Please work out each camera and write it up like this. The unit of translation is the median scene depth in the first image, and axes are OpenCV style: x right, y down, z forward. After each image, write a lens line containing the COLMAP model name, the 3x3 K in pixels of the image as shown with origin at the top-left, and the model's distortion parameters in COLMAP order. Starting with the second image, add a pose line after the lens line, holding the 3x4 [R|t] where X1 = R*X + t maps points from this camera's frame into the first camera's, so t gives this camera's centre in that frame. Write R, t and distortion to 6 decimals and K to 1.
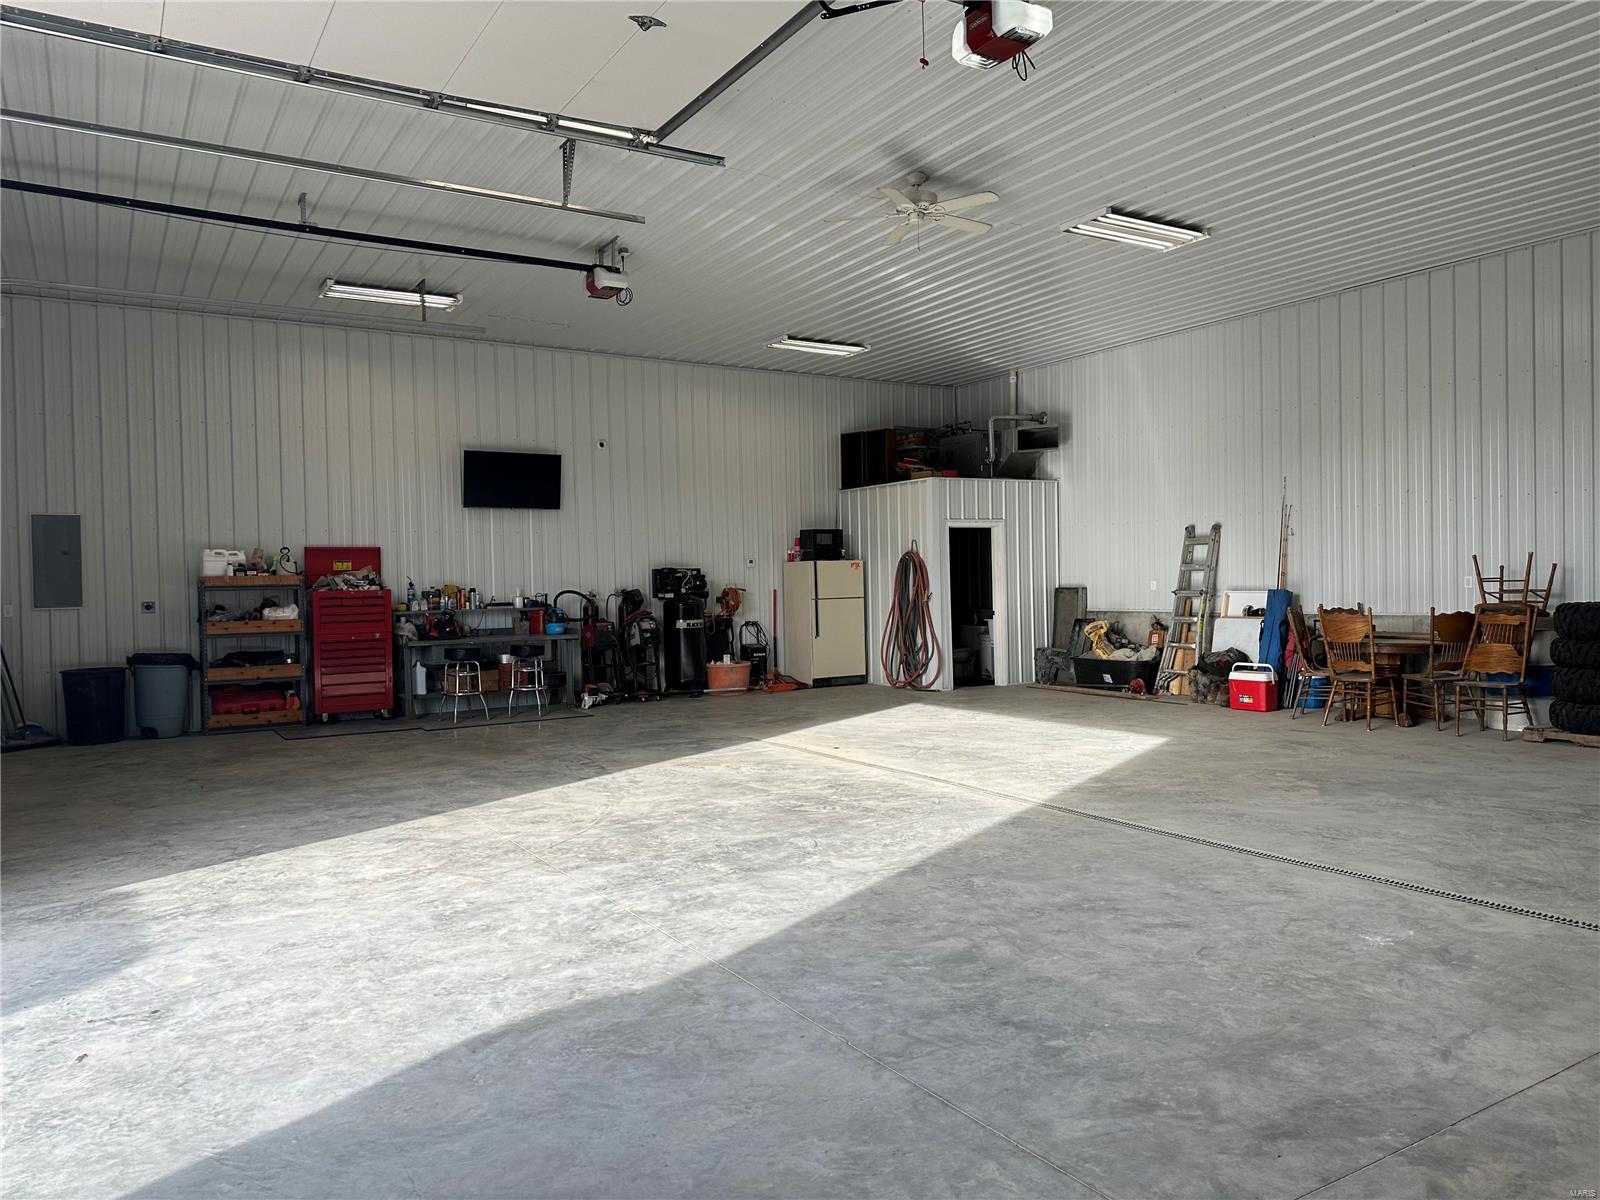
lens RADIAL K [[1124.7, 0, 804.2], [0, 1124.7, 605.4], [0, 0, 1]] dist [0.064593, -0.077964]
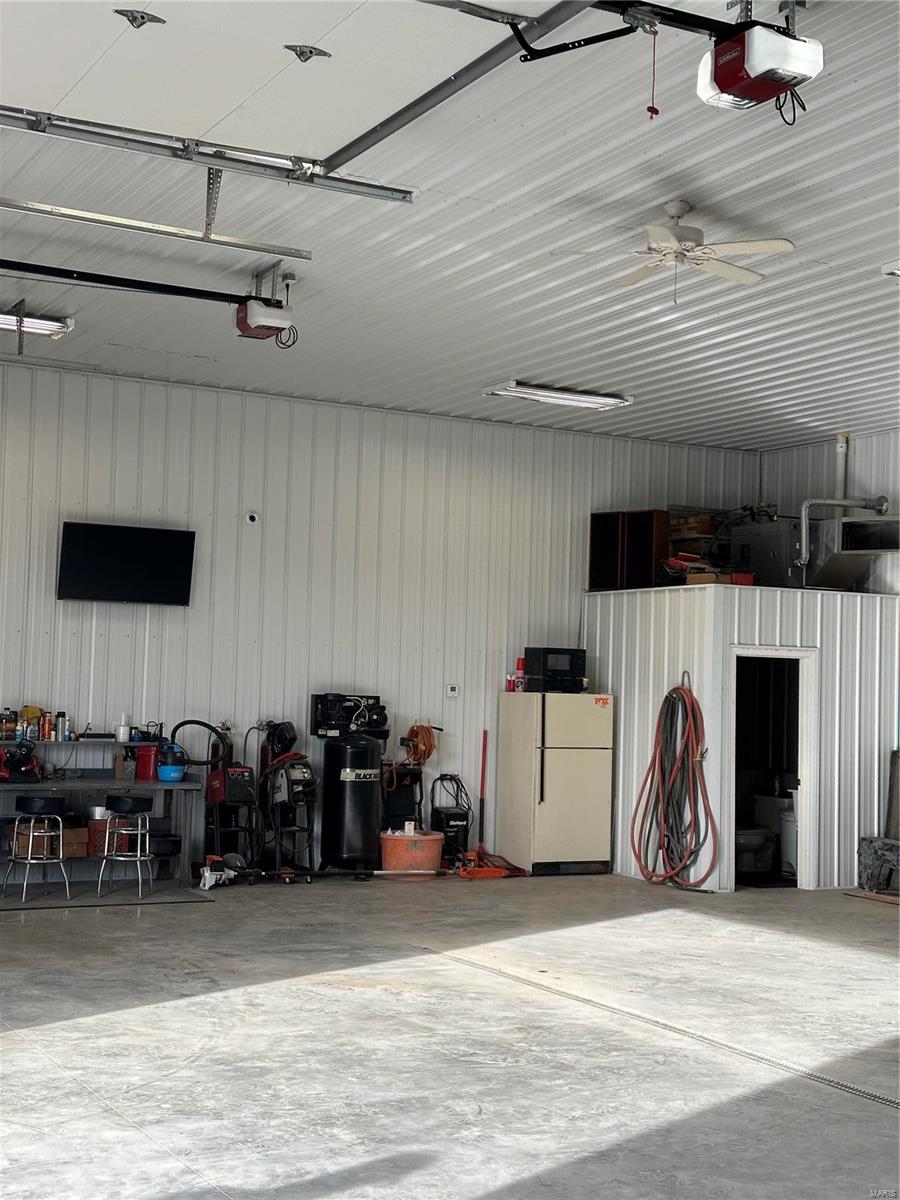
lens RADIAL K [[1678.7, 0, 453.0], [0, 1678.7, 608.9], [0, 0, 1]] dist [0.099160, 0.000000]
pose [[0.996713, 0.046466, -0.066360, 0.024821], [-0.051221, 0.996100, -0.071841, -0.016876], [0.062763, 0.075004, 0.995206, -0.062440]]
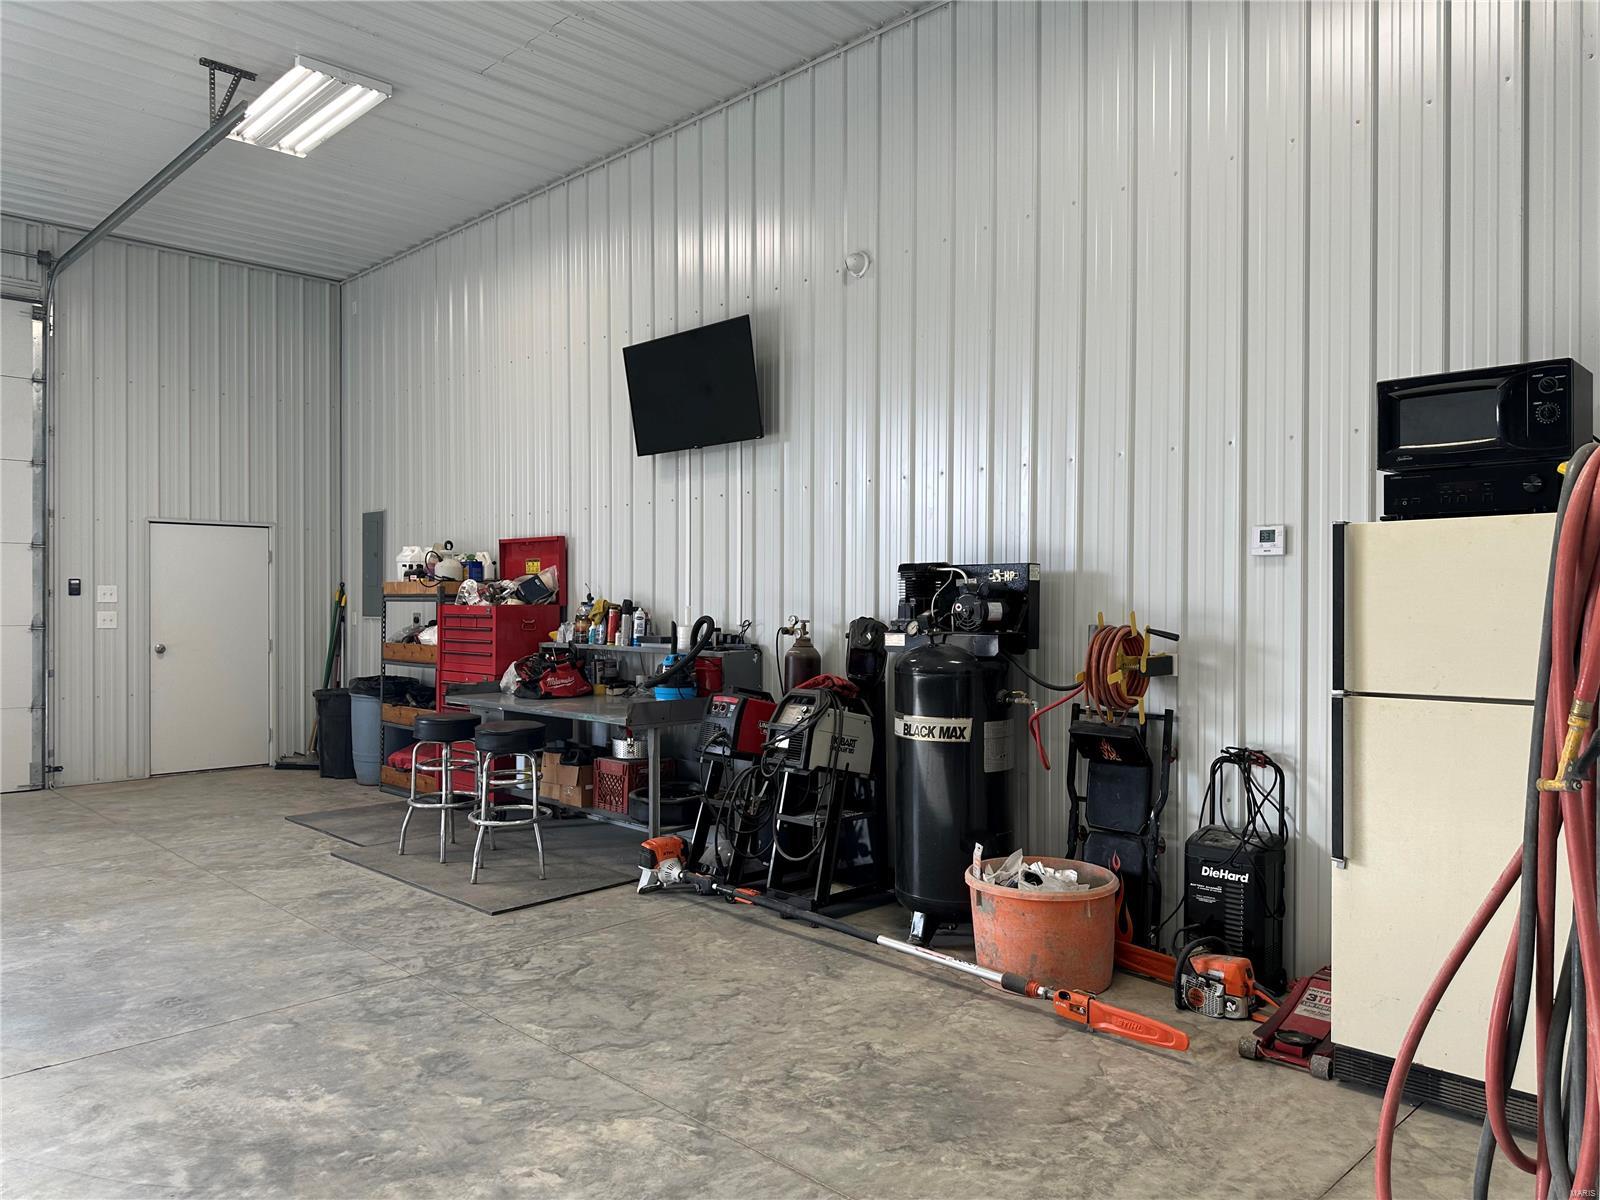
lens RADIAL K [[1124.7, 0, 779.3], [0, 1124.7, 607.5], [0, 0, 1]] dist [0.064593, -0.077964]
pose [[0.217150, 0.027148, -0.975761, 0.251432], [-0.032093, 0.999271, 0.020660, -0.029521], [0.975610, 0.026829, 0.217863, 1.009931]]
